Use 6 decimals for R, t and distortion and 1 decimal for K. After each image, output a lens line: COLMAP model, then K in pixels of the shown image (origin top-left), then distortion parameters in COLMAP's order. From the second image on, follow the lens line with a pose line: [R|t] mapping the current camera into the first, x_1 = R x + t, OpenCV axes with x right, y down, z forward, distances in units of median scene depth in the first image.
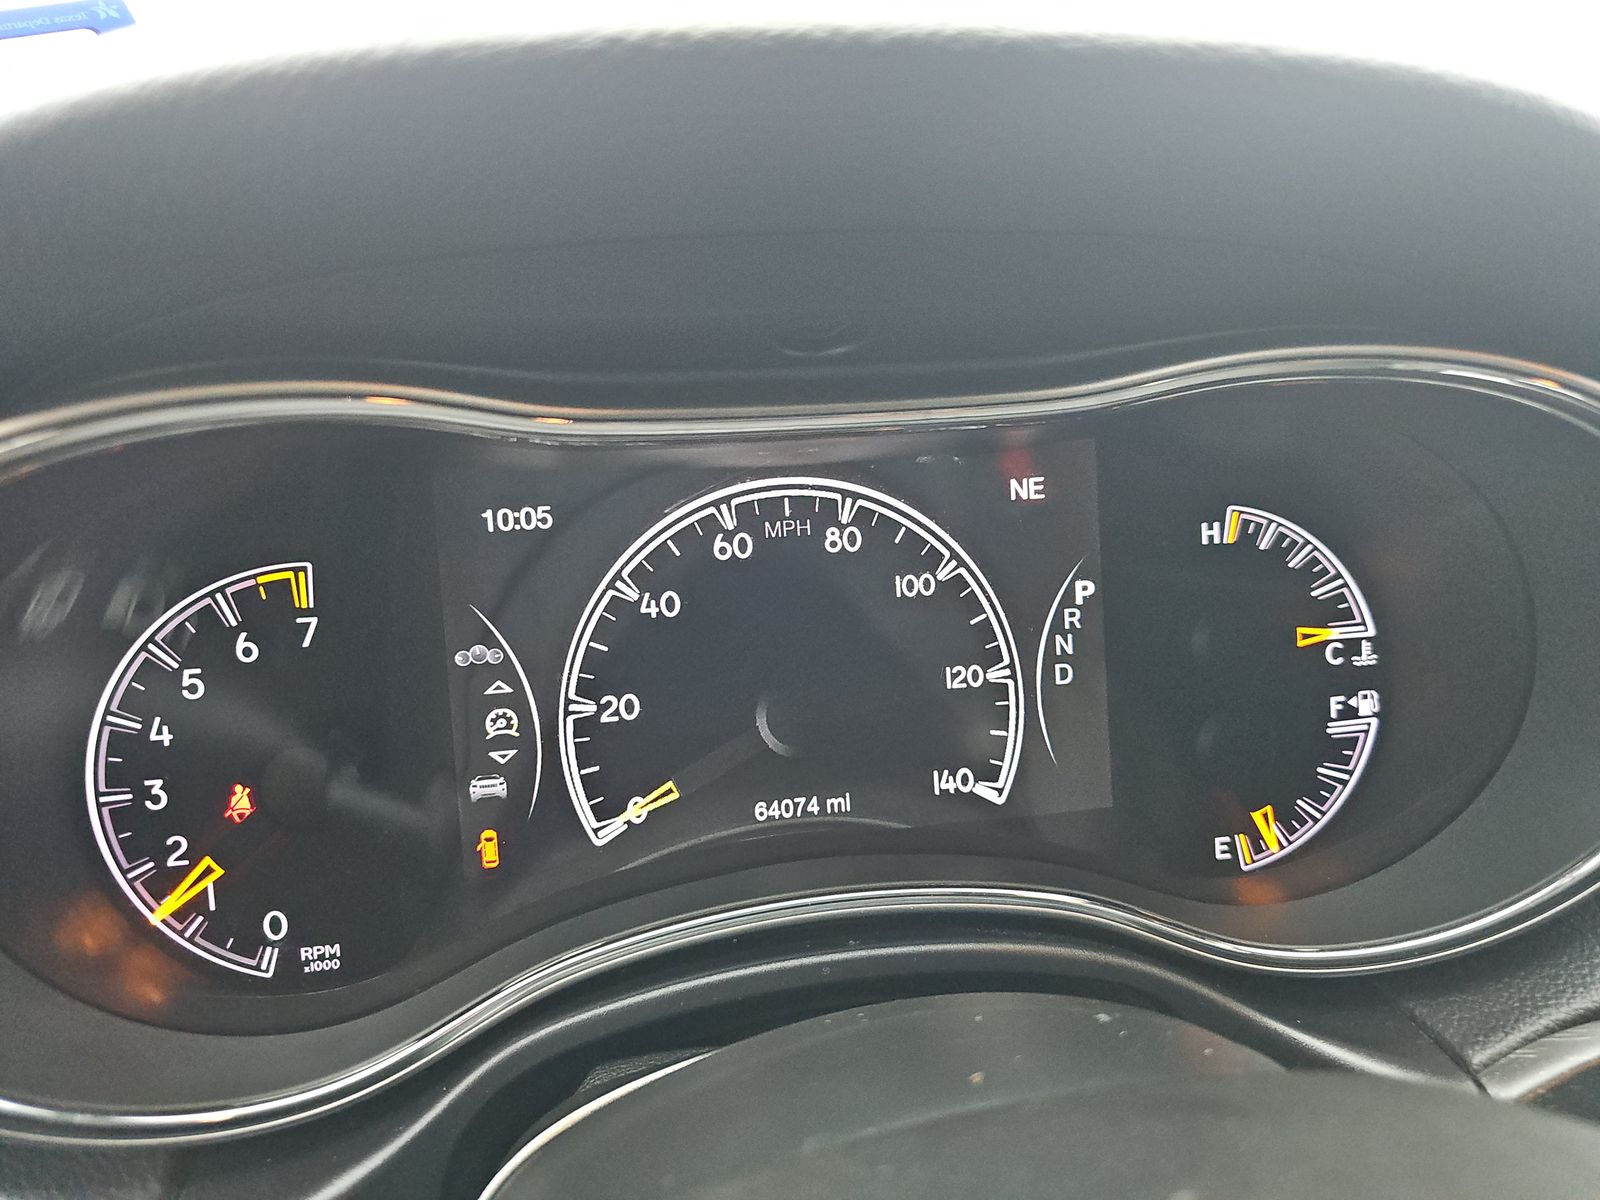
lens RADIAL K [[1066.4, 0, 800.4], [0, 1066.4, 600.6], [0, 0, 1]] dist [0.041236, -0.035750]
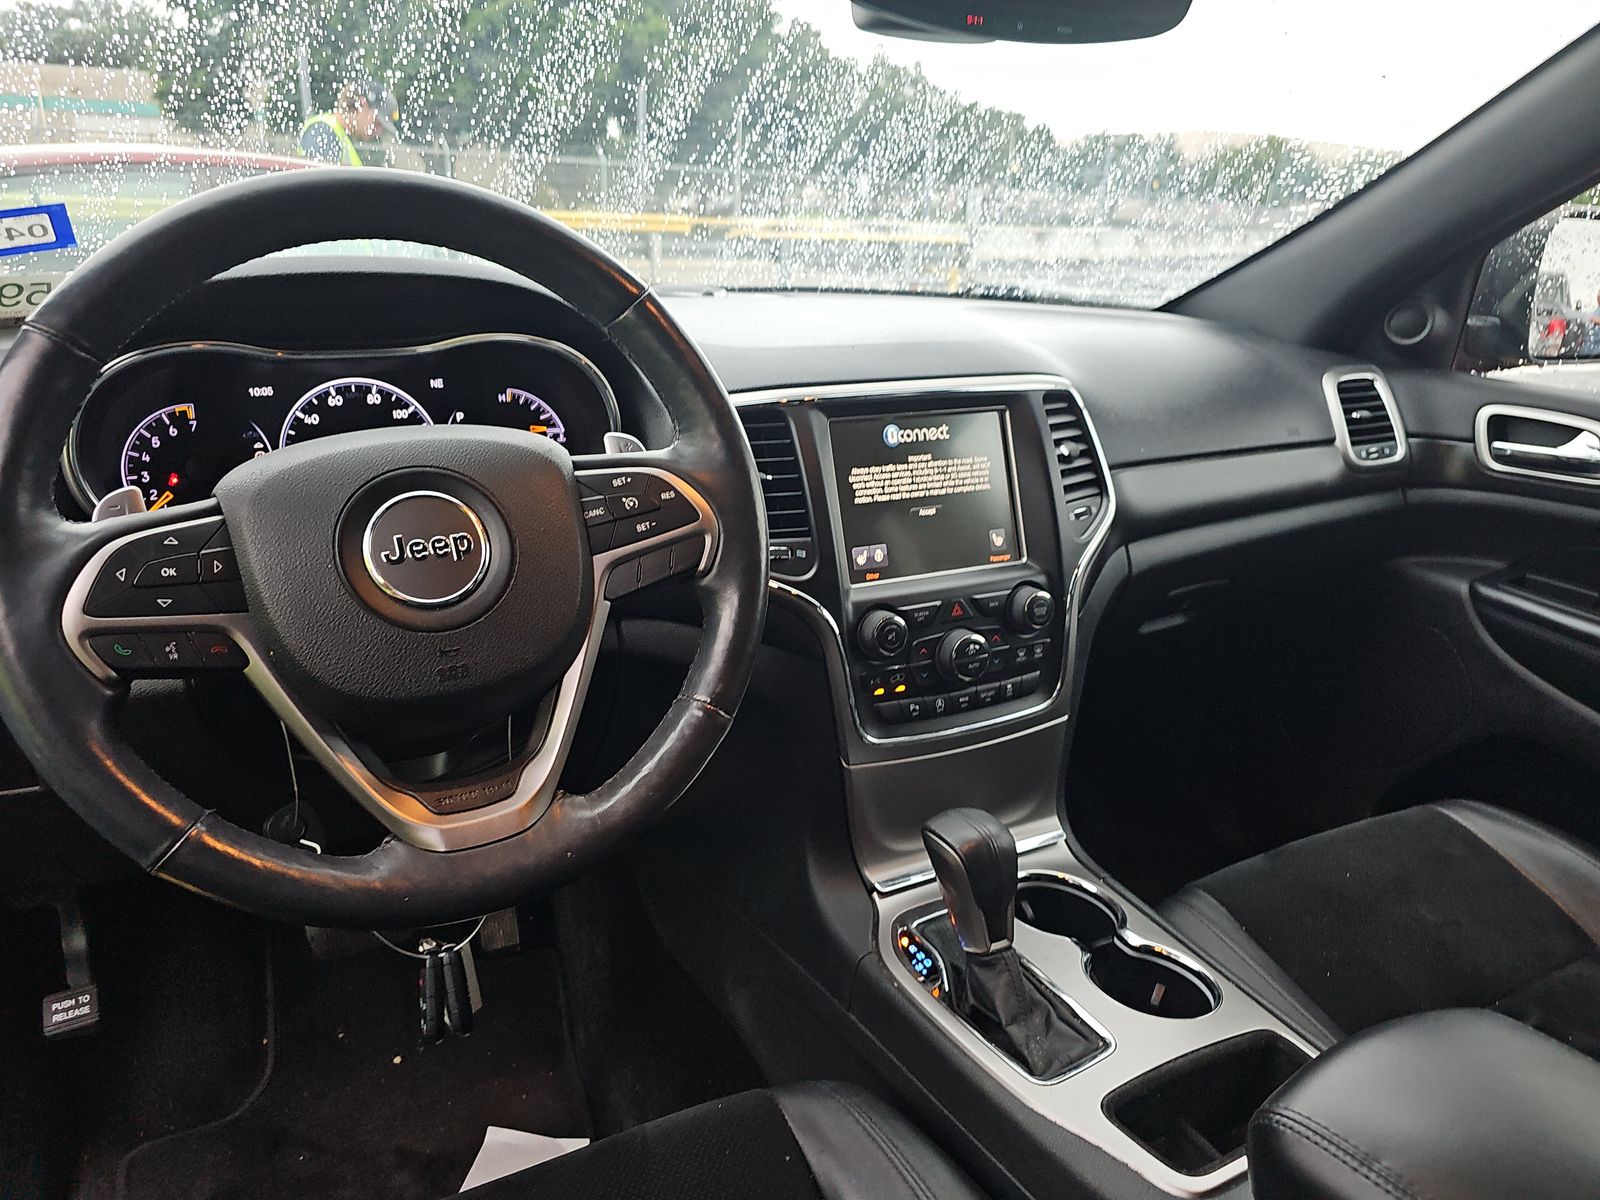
lens RADIAL K [[1066.4, 0, 794.5], [0, 1066.4, 601.5], [0, 0, 1]] dist [0.041236, -0.035750]
pose [[0.957871, -0.039395, 0.284483, 0.309404], [-0.009141, 0.985863, 0.167302, -0.008416], [-0.287053, -0.162854, 0.943970, -2.474862]]
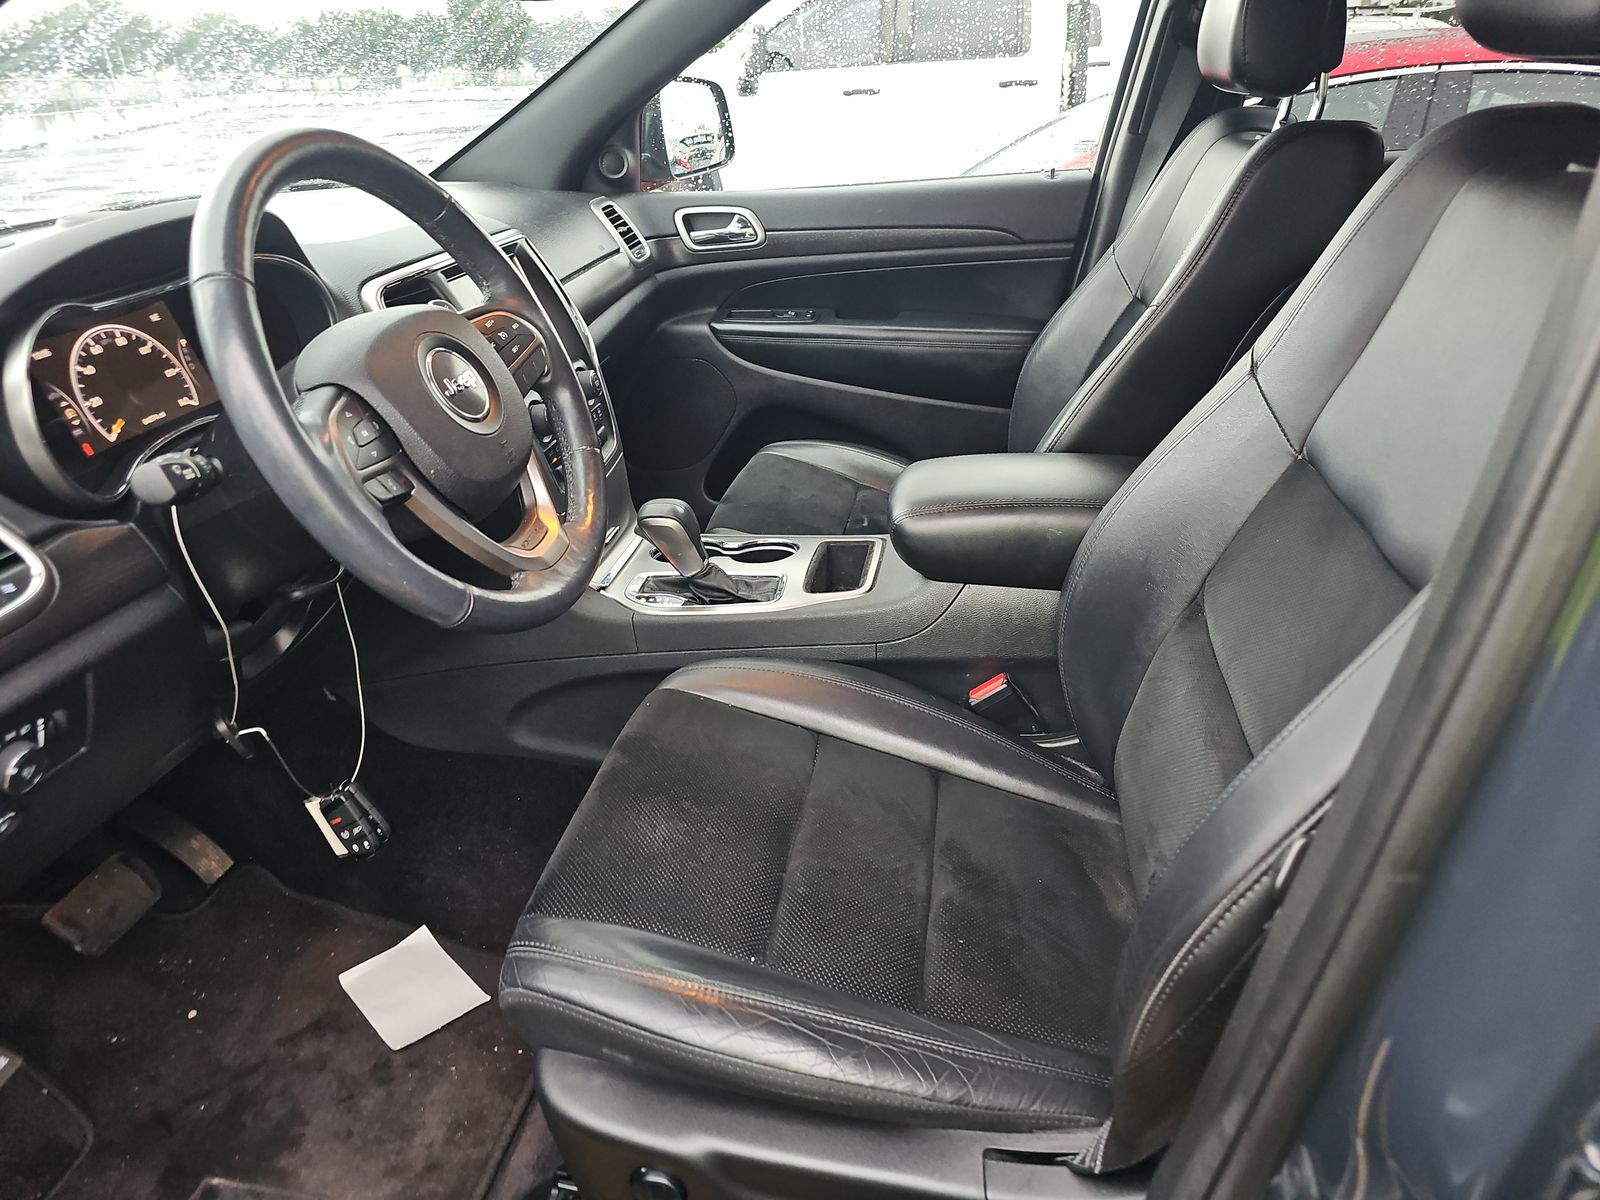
lens RADIAL K [[1066.4, 0, 803.6], [0, 1066.4, 606.3], [0, 0, 1]] dist [0.041236, -0.035750]
pose [[0.352503, -0.409894, 0.841266, -2.499277], [0.201625, 0.911123, 0.359447, -0.087174], [-0.913832, 0.042914, 0.403818, -2.404252]]
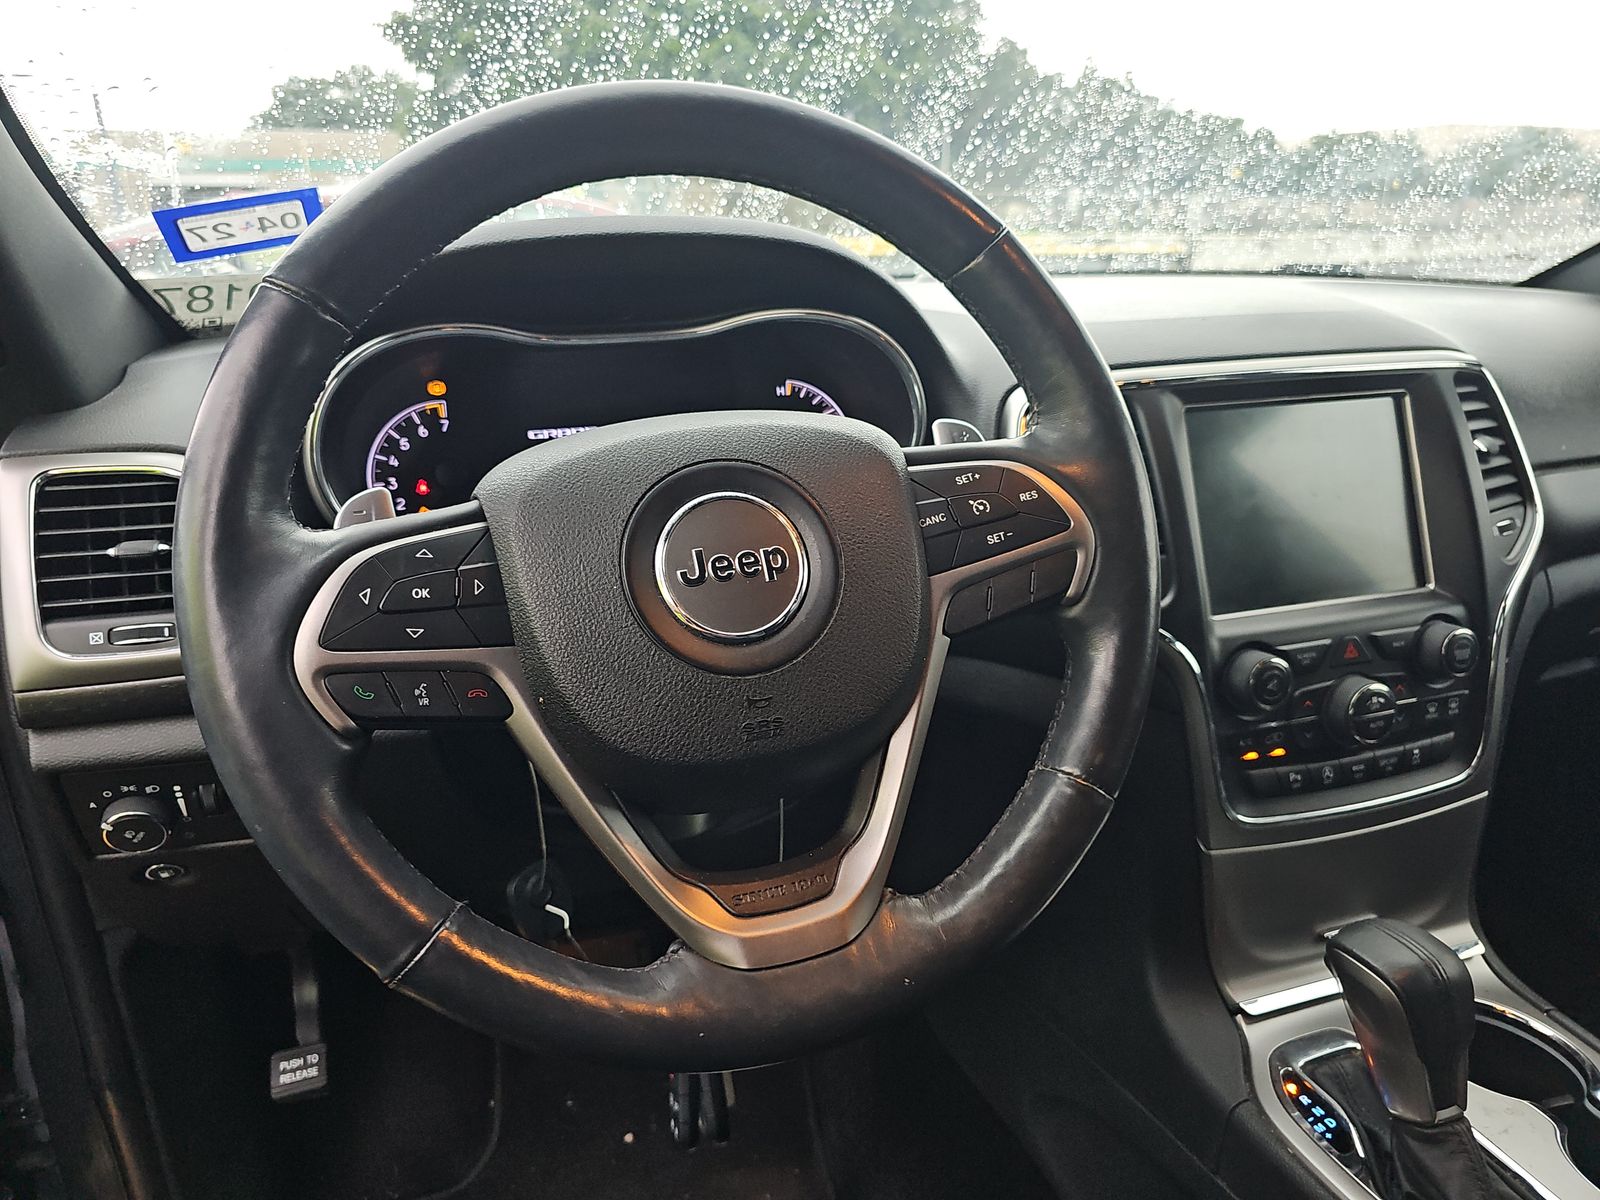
lens RADIAL K [[1066.4, 0, 807.2], [0, 1066.4, 590.6], [0, 0, 1]] dist [0.041236, -0.035750]
pose [[0.992050, -0.021152, 0.124054, 0.118575], [0.004190, 0.990778, 0.135430, 0.075470], [-0.125775, -0.133834, 0.982990, -1.801912]]
